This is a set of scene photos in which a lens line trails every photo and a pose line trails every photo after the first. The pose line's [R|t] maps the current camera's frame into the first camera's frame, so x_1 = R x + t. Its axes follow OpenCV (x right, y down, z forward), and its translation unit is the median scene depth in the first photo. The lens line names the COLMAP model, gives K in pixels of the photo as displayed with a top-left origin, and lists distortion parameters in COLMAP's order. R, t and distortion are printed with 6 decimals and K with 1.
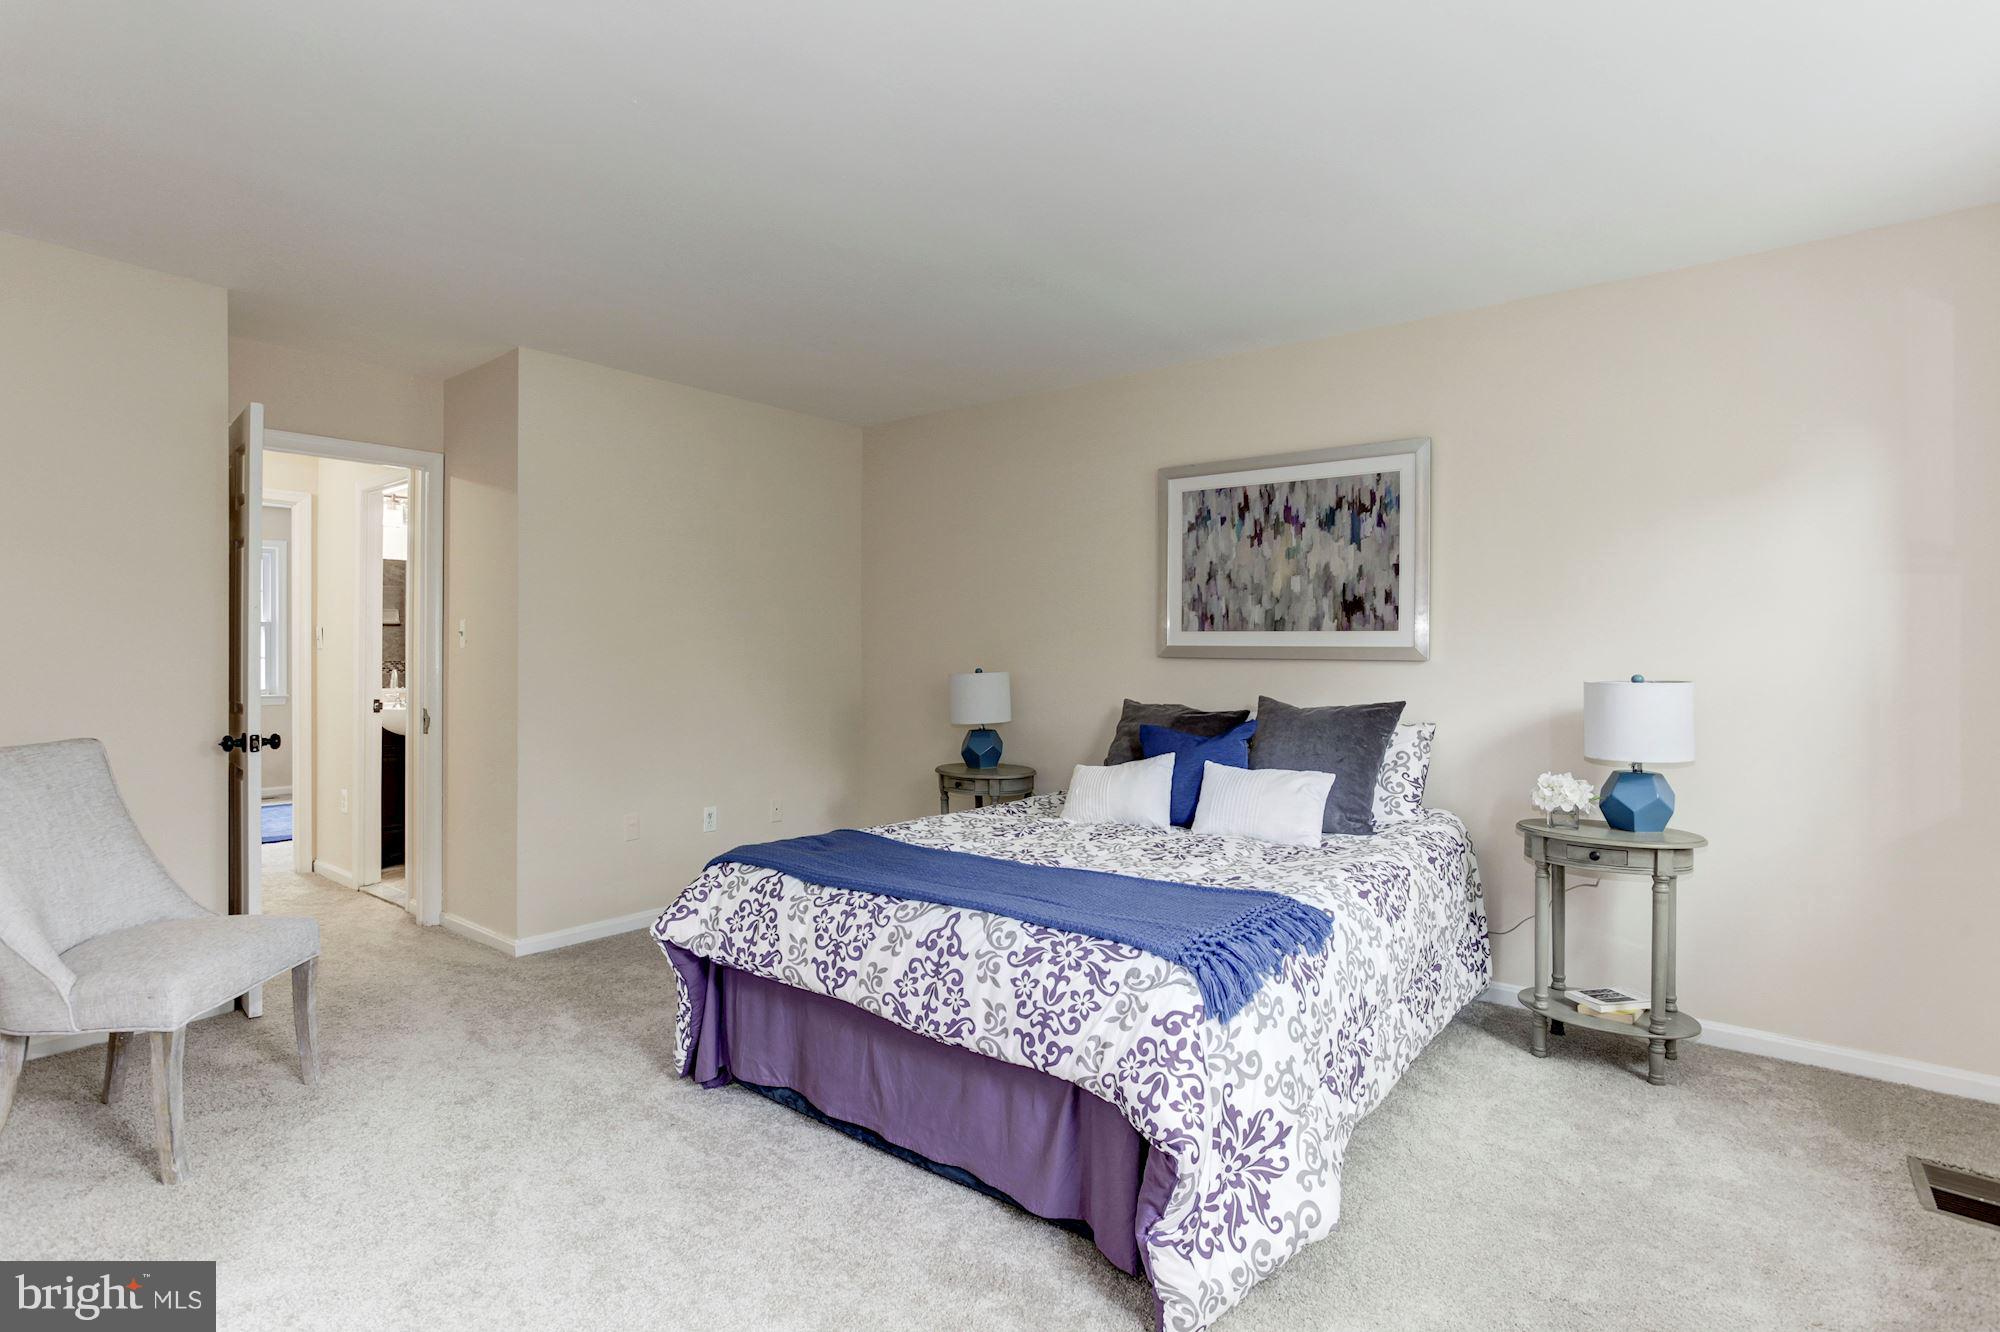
lens RADIAL K [[985.2, 0, 999.8], [0, 985.2, 659.9], [0, 0, 1]] dist [-0.058943, 0.038127]
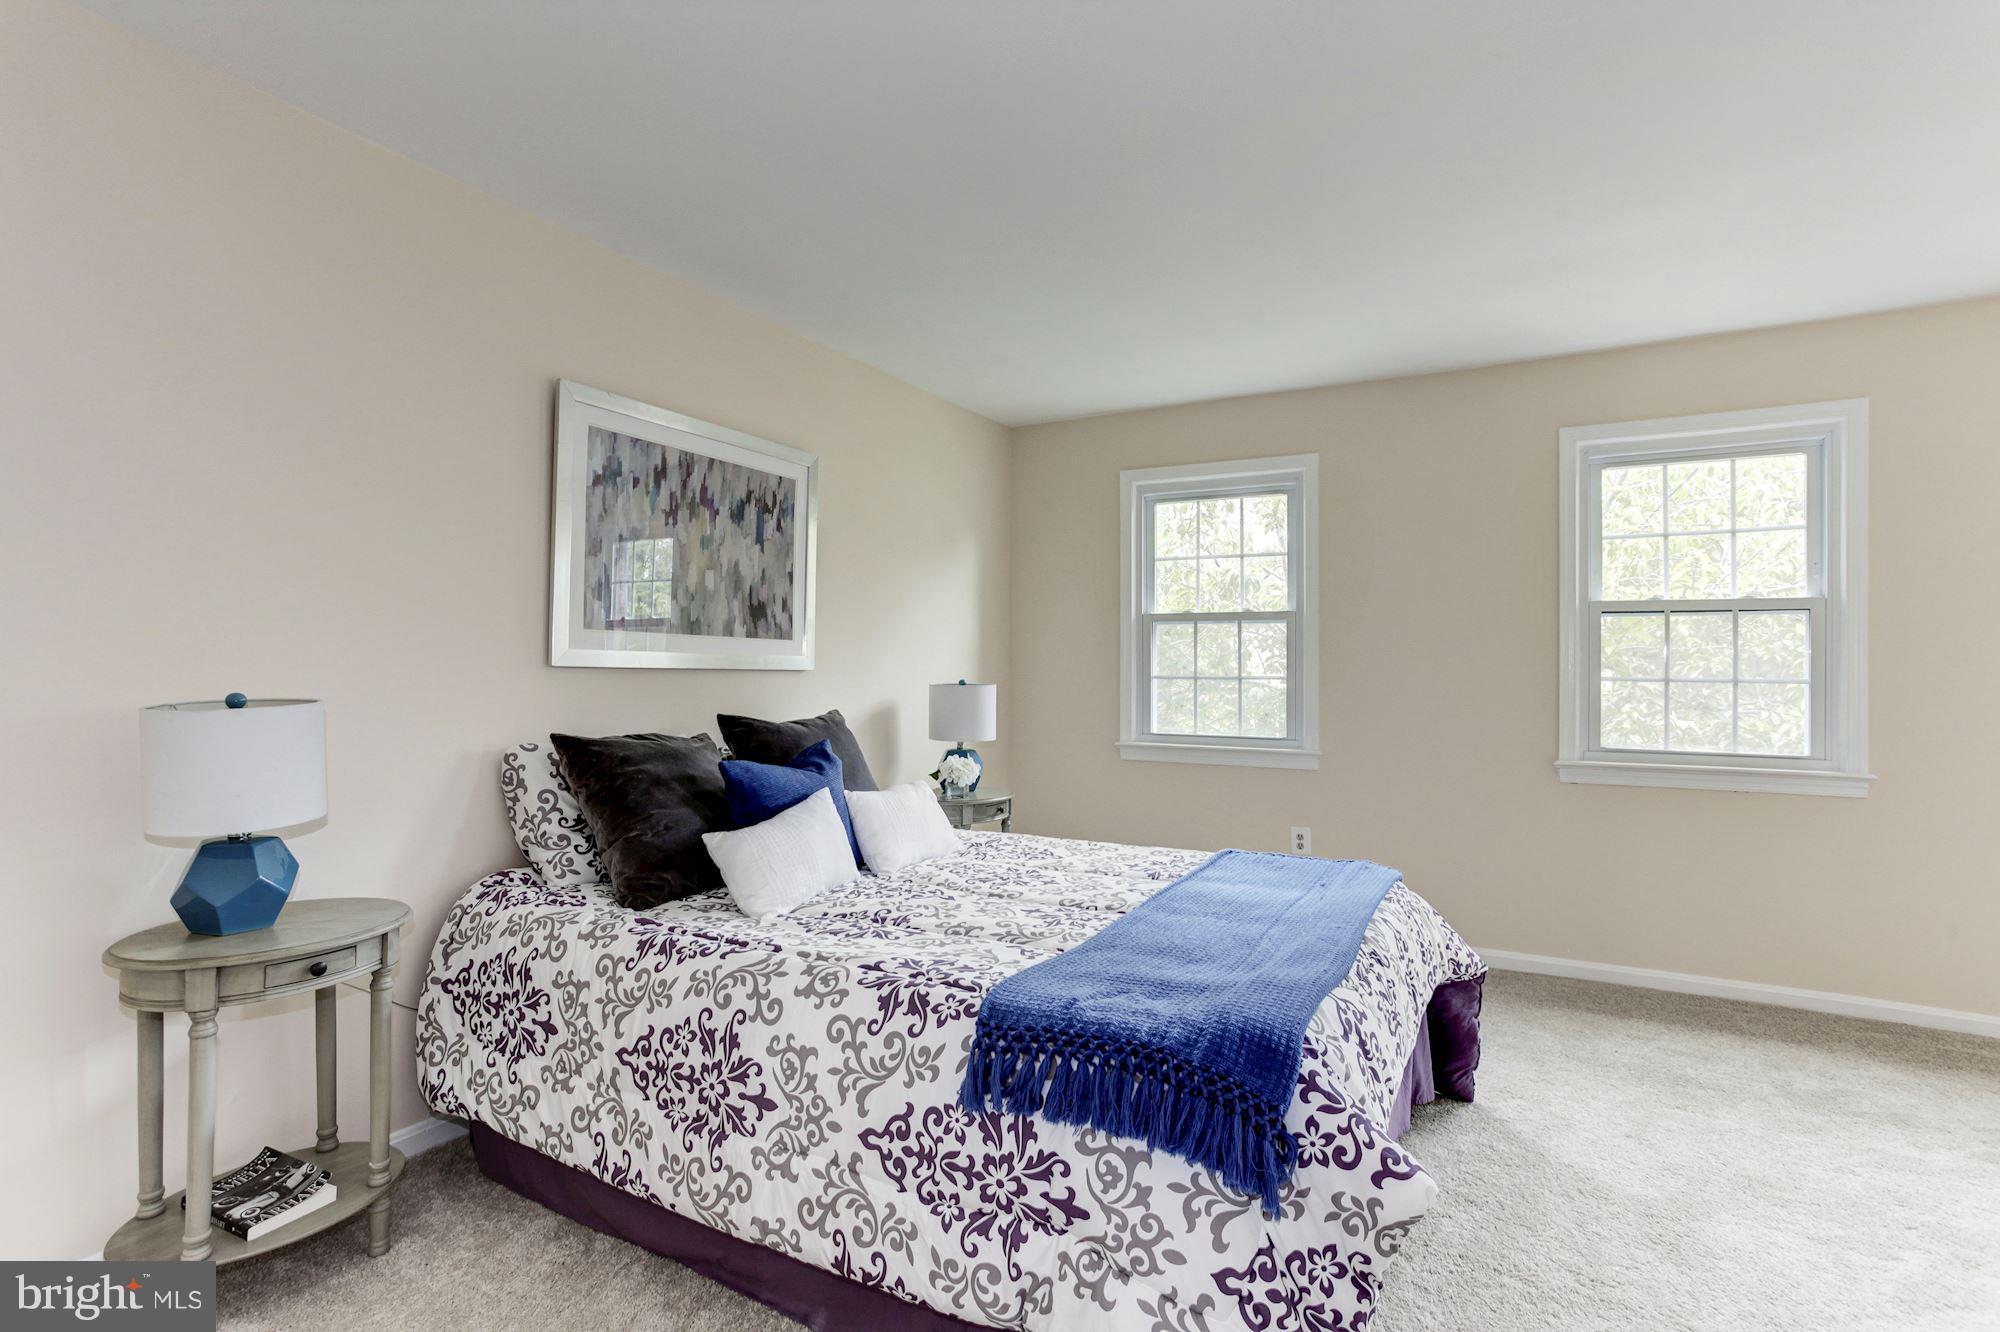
lens RADIAL K [[985.2, 0, 999.8], [0, 985.2, 659.9], [0, 0, 1]] dist [-0.058943, 0.038127]
pose [[-0.172783, 0.000634, 0.984960, -0.574966], [-0.002876, 0.999995, -0.001148, -0.008379], [-0.984956, -0.003031, -0.172780, 0.904060]]
